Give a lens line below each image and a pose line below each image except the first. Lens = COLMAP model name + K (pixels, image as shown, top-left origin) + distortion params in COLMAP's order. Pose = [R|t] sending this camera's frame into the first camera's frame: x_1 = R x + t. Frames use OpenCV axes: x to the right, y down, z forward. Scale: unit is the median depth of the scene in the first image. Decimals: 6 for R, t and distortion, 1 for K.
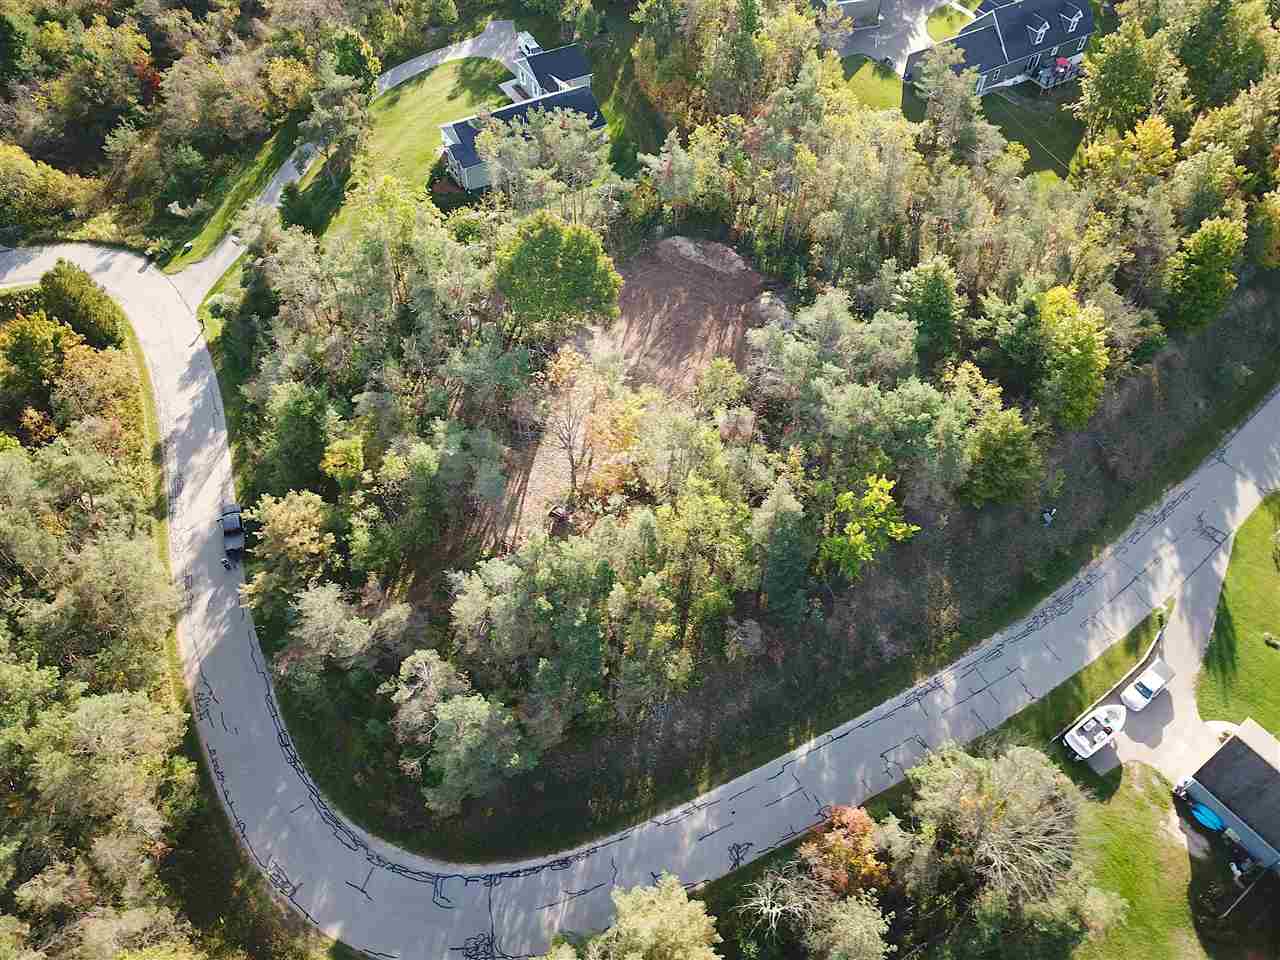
lens RADIAL K [[973.9, 0, 643.4], [0, 973.9, 484.8], [0, 0, 1]] dist [0.016118, -0.016343]
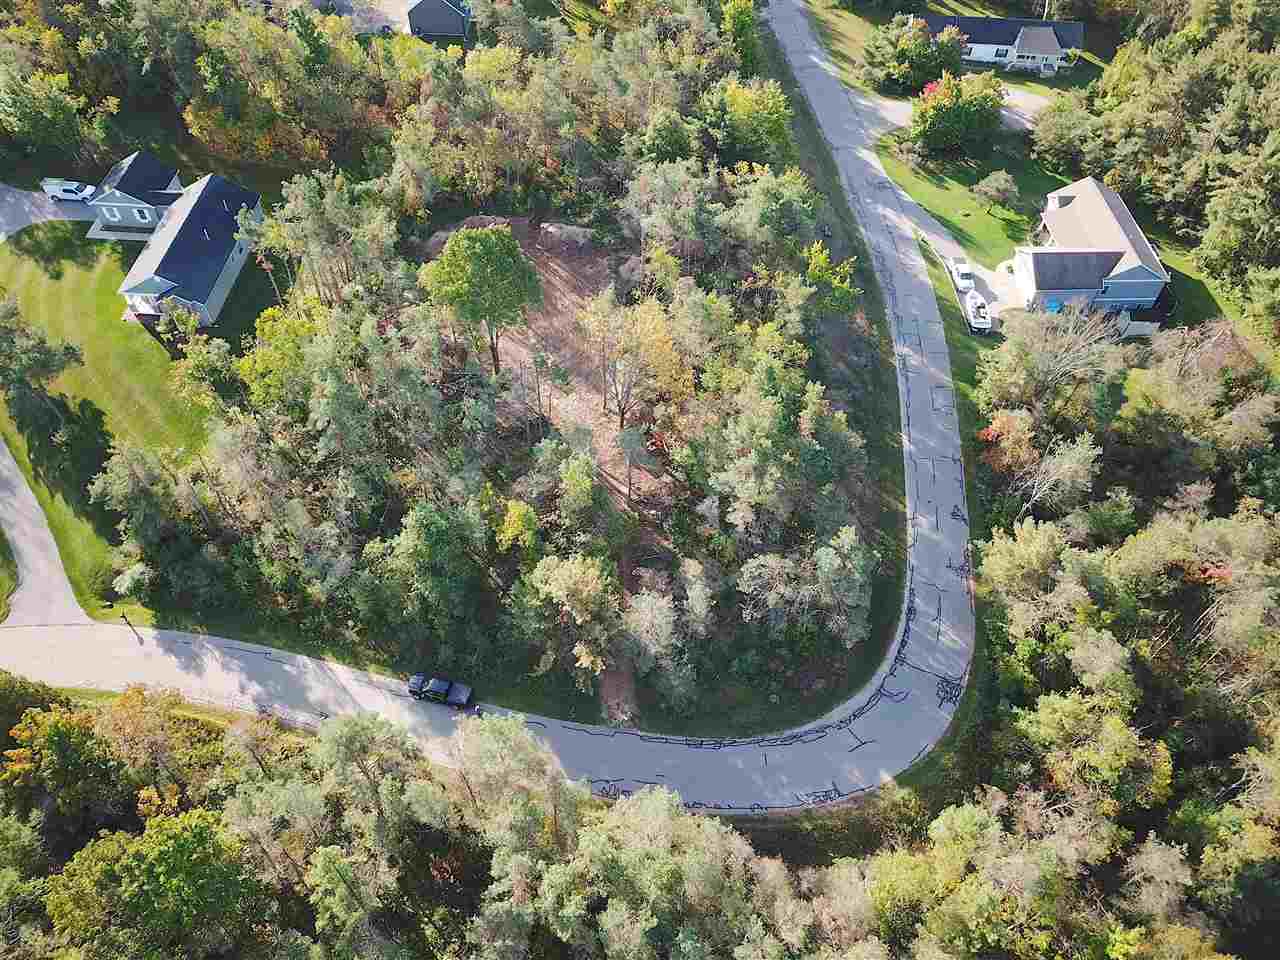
lens RADIAL K [[973.9, 0, 643.0], [0, 973.9, 474.8], [0, 0, 1]] dist [0.016118, -0.016343]
pose [[0.571598, -0.644513, 0.507818, -0.673772], [0.641268, 0.736995, 0.213571, -0.185831], [-0.511909, 0.203571, 0.834571, 0.097572]]
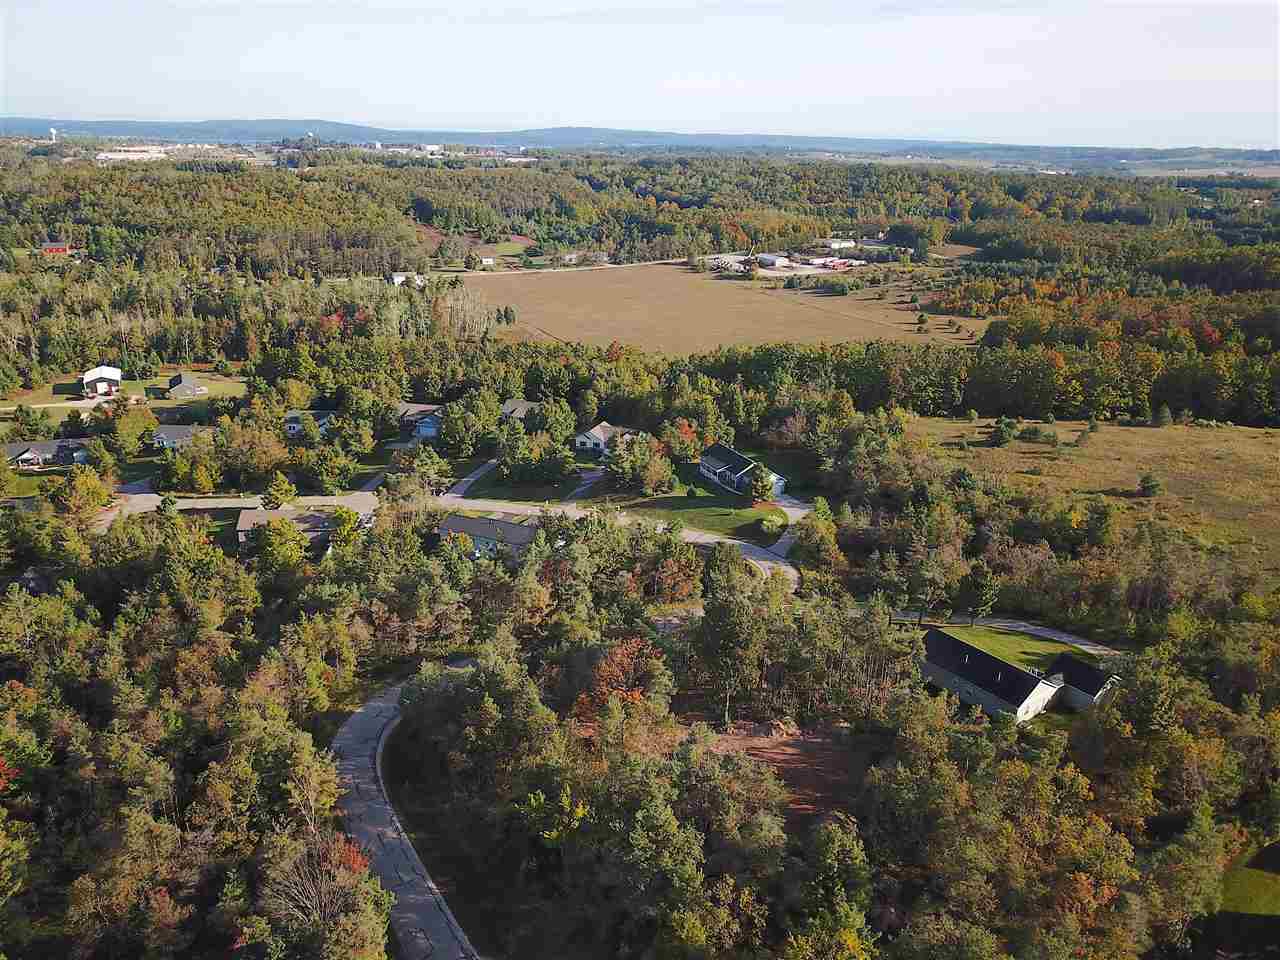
lens RADIAL K [[973.9, 0, 634.9], [0, 973.9, 481.8], [0, 0, 1]] dist [0.016118, -0.016343]
pose [[0.082371, 0.304432, -0.948966, 1.240959], [-0.790865, 0.599373, 0.123634, -0.440275], [0.606422, 0.740320, 0.290135, 0.323895]]
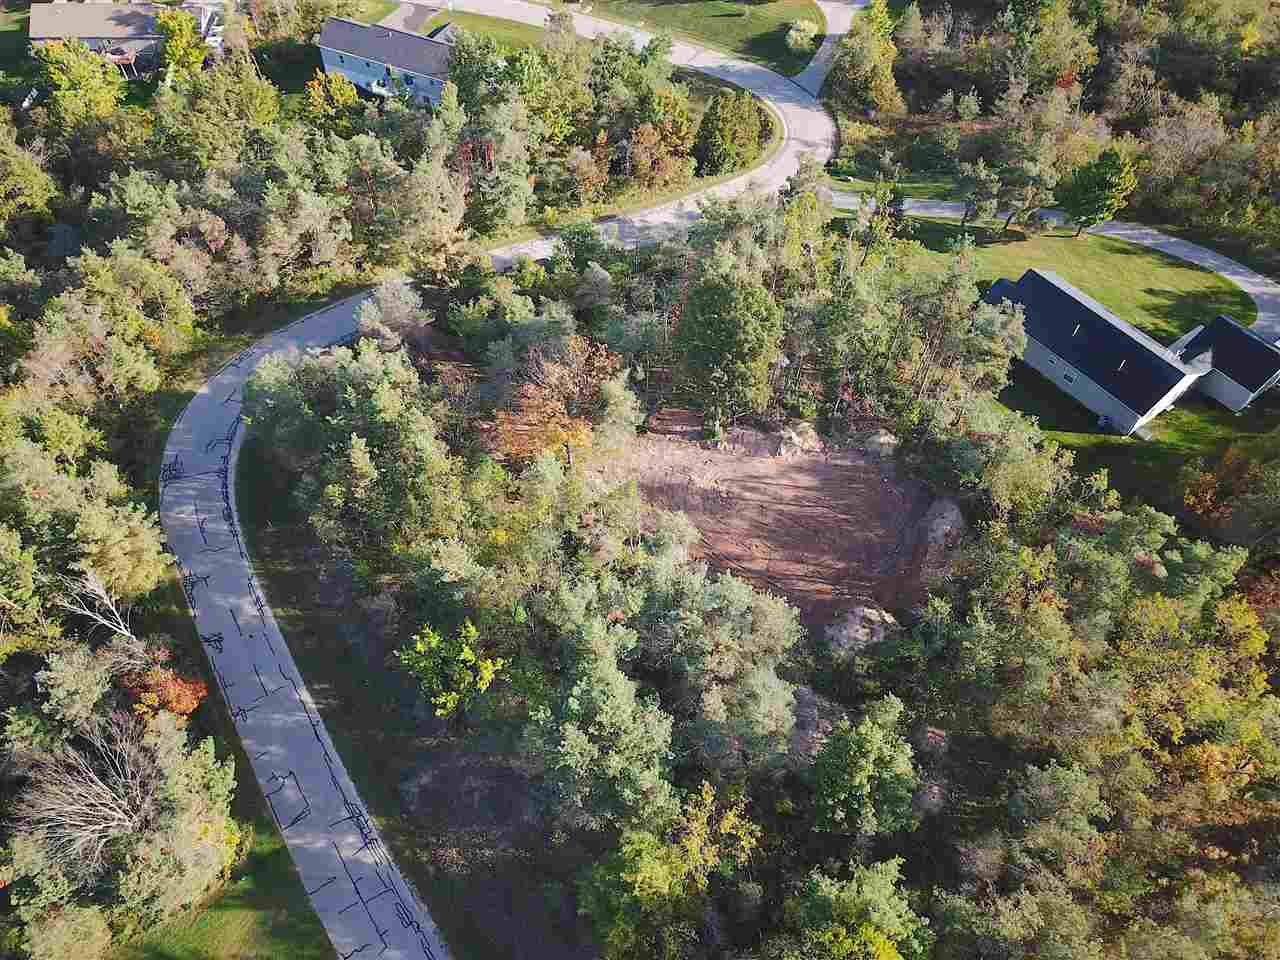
lens RADIAL K [[973.9, 0, 634.8], [0, 973.9, 478.6], [0, 0, 1]] dist [0.016118, -0.016343]
pose [[0.086297, 0.769460, -0.632838, 0.619909], [-0.791537, 0.438692, 0.425462, -0.500597], [0.604997, 0.464199, 0.646914, 0.411283]]
